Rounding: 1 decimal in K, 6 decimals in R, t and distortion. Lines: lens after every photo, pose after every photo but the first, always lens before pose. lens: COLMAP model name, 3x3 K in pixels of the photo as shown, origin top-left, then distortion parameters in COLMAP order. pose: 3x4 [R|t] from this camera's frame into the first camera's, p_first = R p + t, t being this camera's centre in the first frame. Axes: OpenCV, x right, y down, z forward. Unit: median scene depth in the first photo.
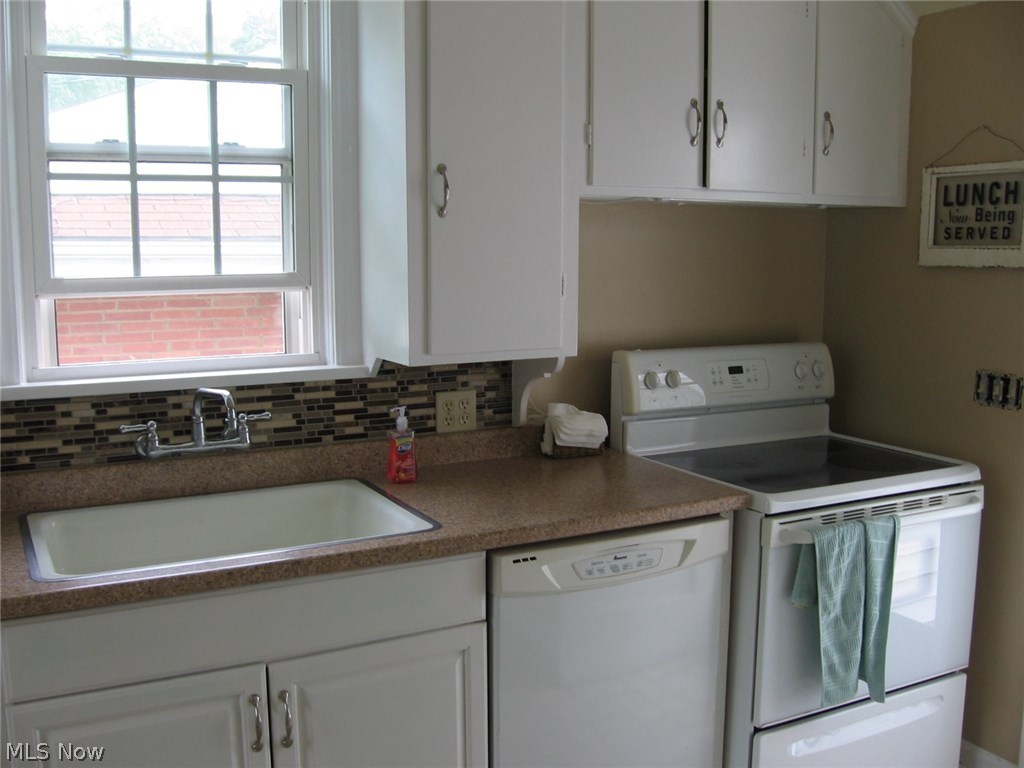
lens RADIAL K [[1060.1, 0, 507.2], [0, 1060.1, 389.2], [0, 0, 1]] dist [-0.131546, 0.054773]
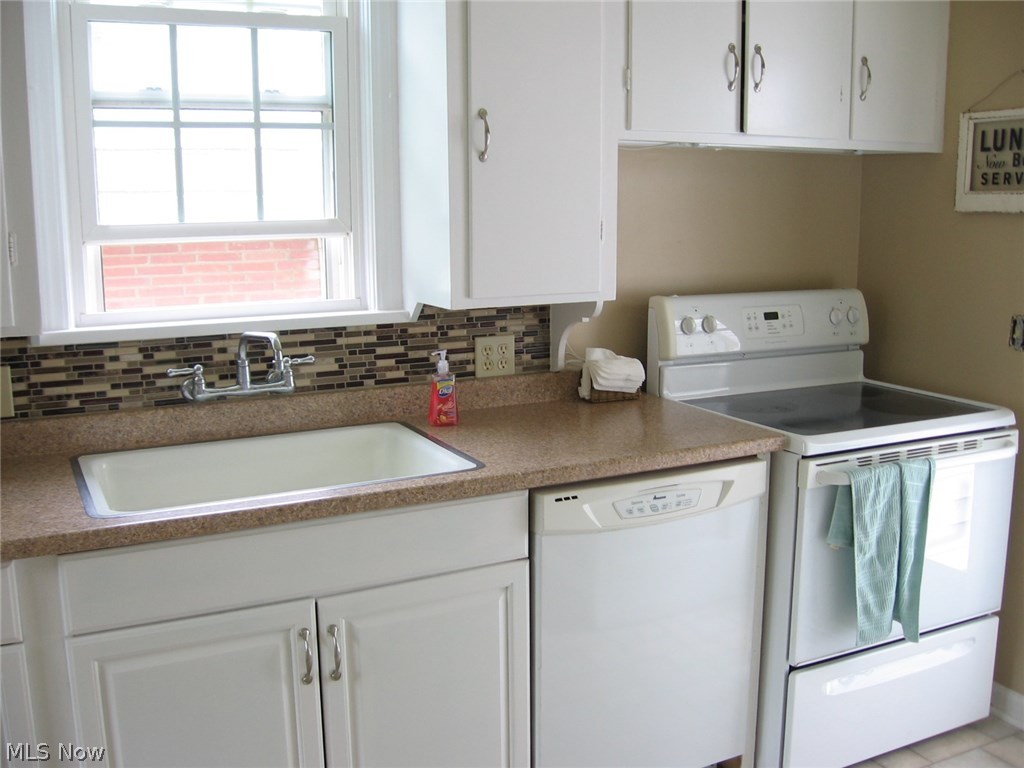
lens RADIAL K [[1060.1, 0, 507.2], [0, 1060.1, 389.2], [0, 0, 1]] dist [-0.131546, 0.054773]
pose [[0.999733, -0.001481, -0.023048, -0.015270], [0.002410, 0.999184, 0.040322, 0.013447], [0.022970, -0.040366, 0.998921, -0.014078]]
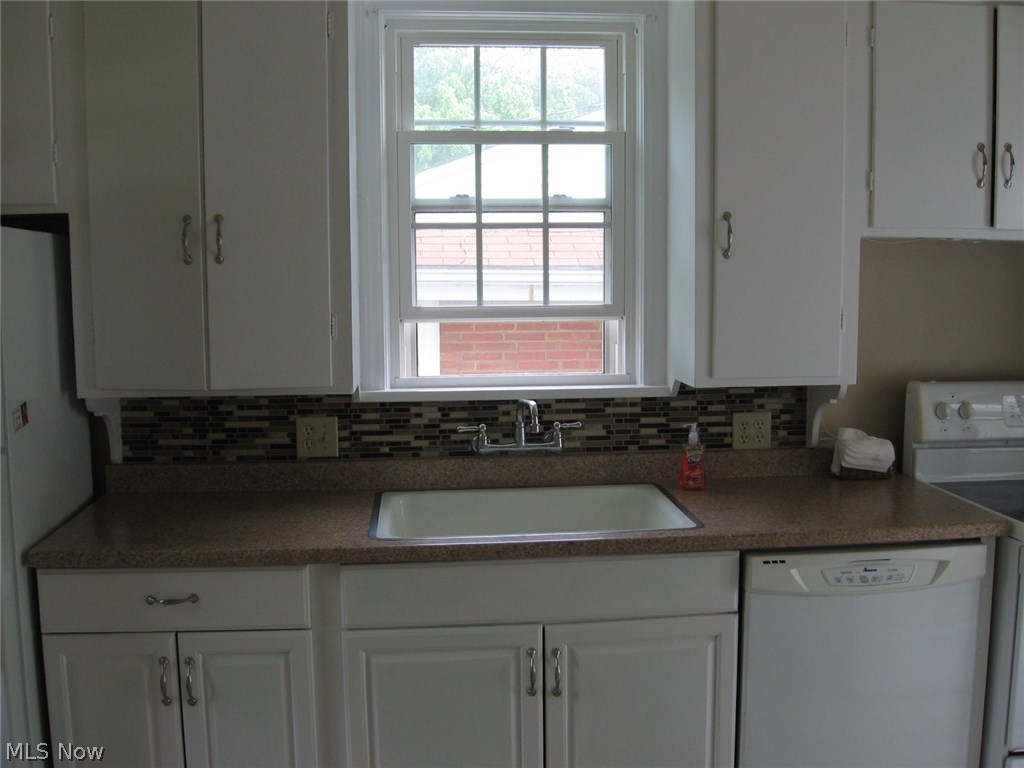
lens RADIAL K [[1060.1, 0, 507.2], [0, 1060.1, 389.2], [0, 0, 1]] dist [-0.131546, 0.054773]
pose [[0.921128, 0.037696, -0.387431, 0.162754], [-0.046313, 0.998843, -0.012925, 0.004195], [0.386495, 0.029848, 0.921808, -0.134207]]
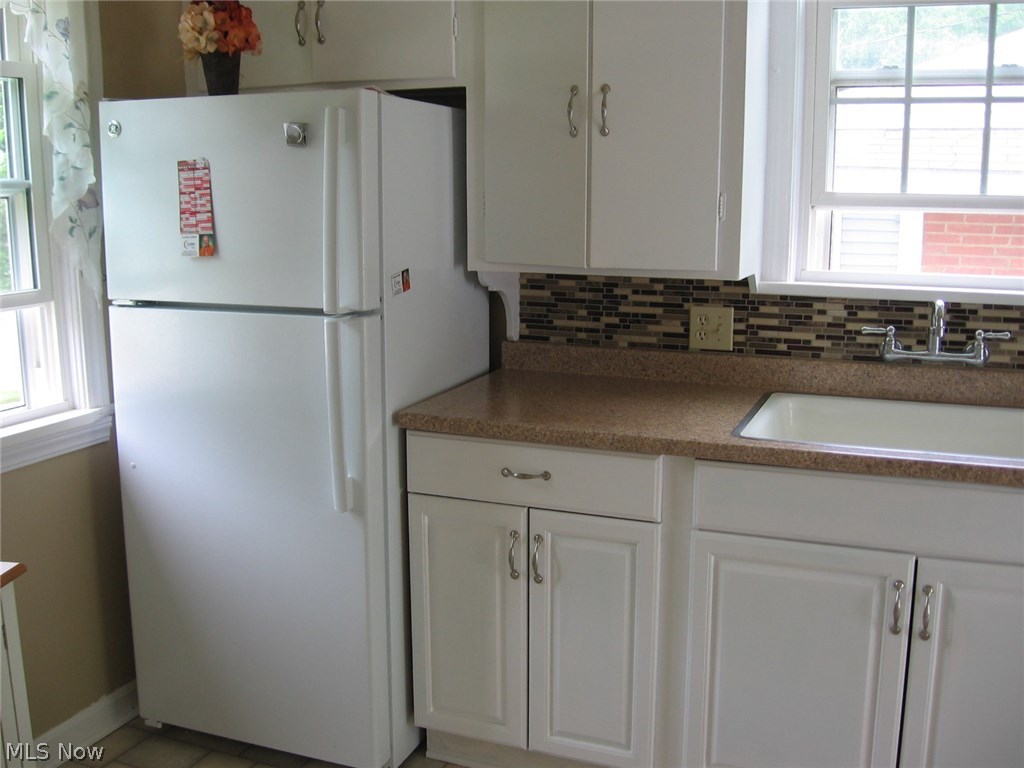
lens RADIAL K [[1060.1, 0, 507.2], [0, 1060.1, 389.2], [0, 0, 1]] dist [-0.131546, 0.054773]
pose [[0.637736, 0.146808, -0.756135, 0.226415], [-0.104935, 0.989075, 0.103532, 0.024325], [0.763074, 0.013319, 0.646174, -0.001591]]
